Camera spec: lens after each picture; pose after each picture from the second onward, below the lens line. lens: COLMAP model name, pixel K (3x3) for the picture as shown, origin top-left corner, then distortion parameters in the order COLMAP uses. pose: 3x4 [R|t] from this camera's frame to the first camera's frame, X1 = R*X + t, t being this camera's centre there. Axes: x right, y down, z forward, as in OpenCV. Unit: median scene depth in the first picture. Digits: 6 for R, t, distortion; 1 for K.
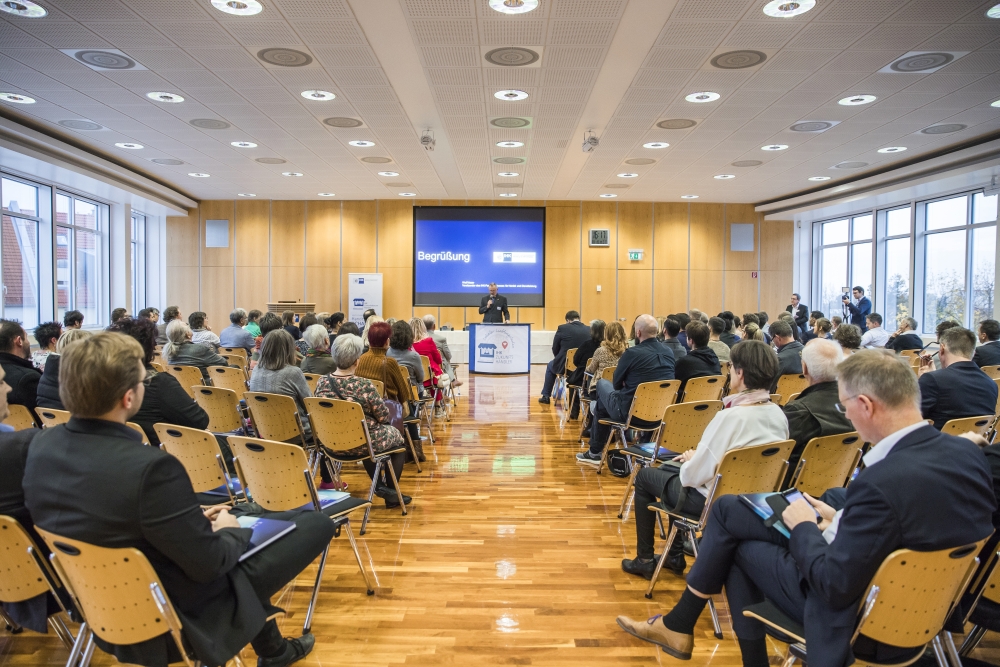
lens RADIAL K [[713.1, 0, 500.7], [0, 713.1, 322.6], [0, 0, 1]] dist [-0.002180, -0.000517]
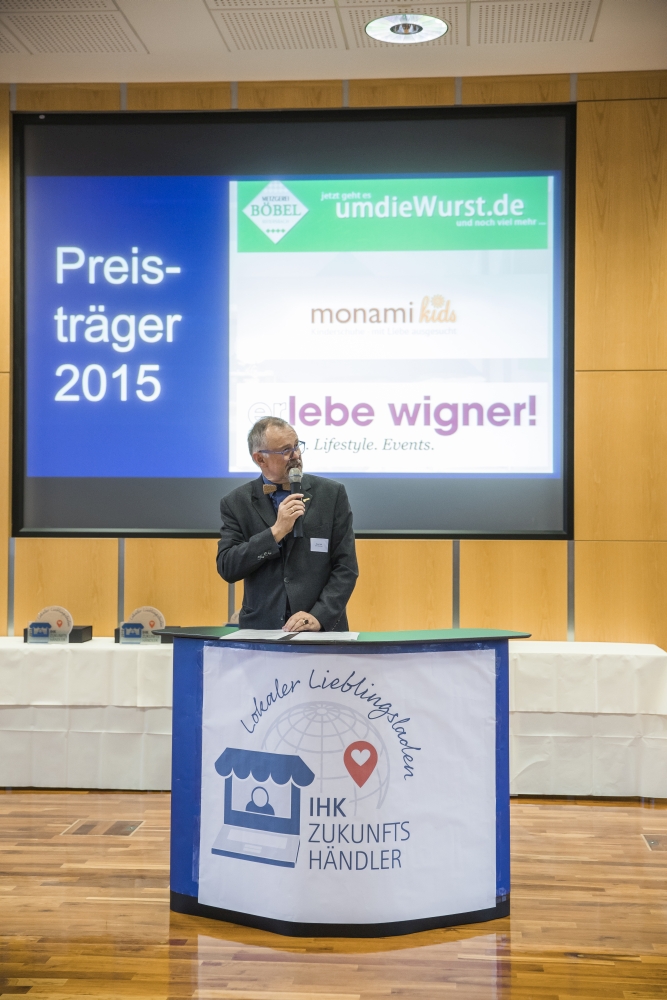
lens RADIAL K [[1420.1, 0, 333.5], [0, 1420.1, 500.0], [0, 0, 1]] dist [0.143763, -0.039718]
pose [[0.996197, -0.003858, -0.087046, 0.027578], [0.000477, 0.999246, -0.038823, -0.018001], [0.087130, 0.038633, 0.995448, 0.592942]]
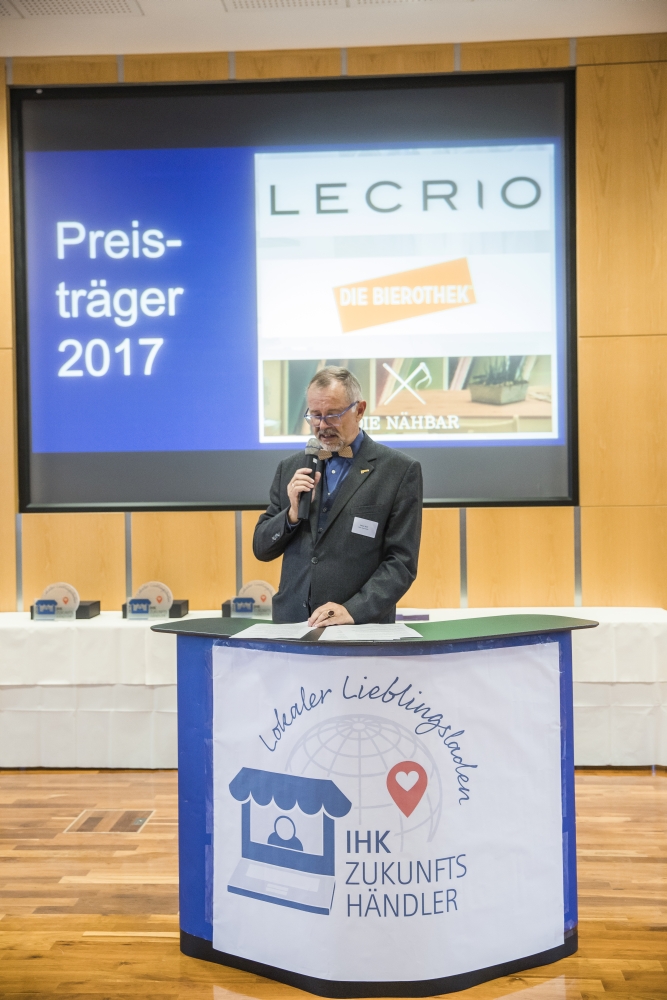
lens RADIAL K [[1087.9, 0, 333.5], [0, 1087.9, 500.0], [0, 0, 1]] dist [0.045944, 0.016801]
pose [[0.997670, -0.020069, -0.065209, 0.006049], [0.019225, 0.999723, -0.013550, -0.022017], [0.065463, 0.012264, 0.997780, 0.712909]]
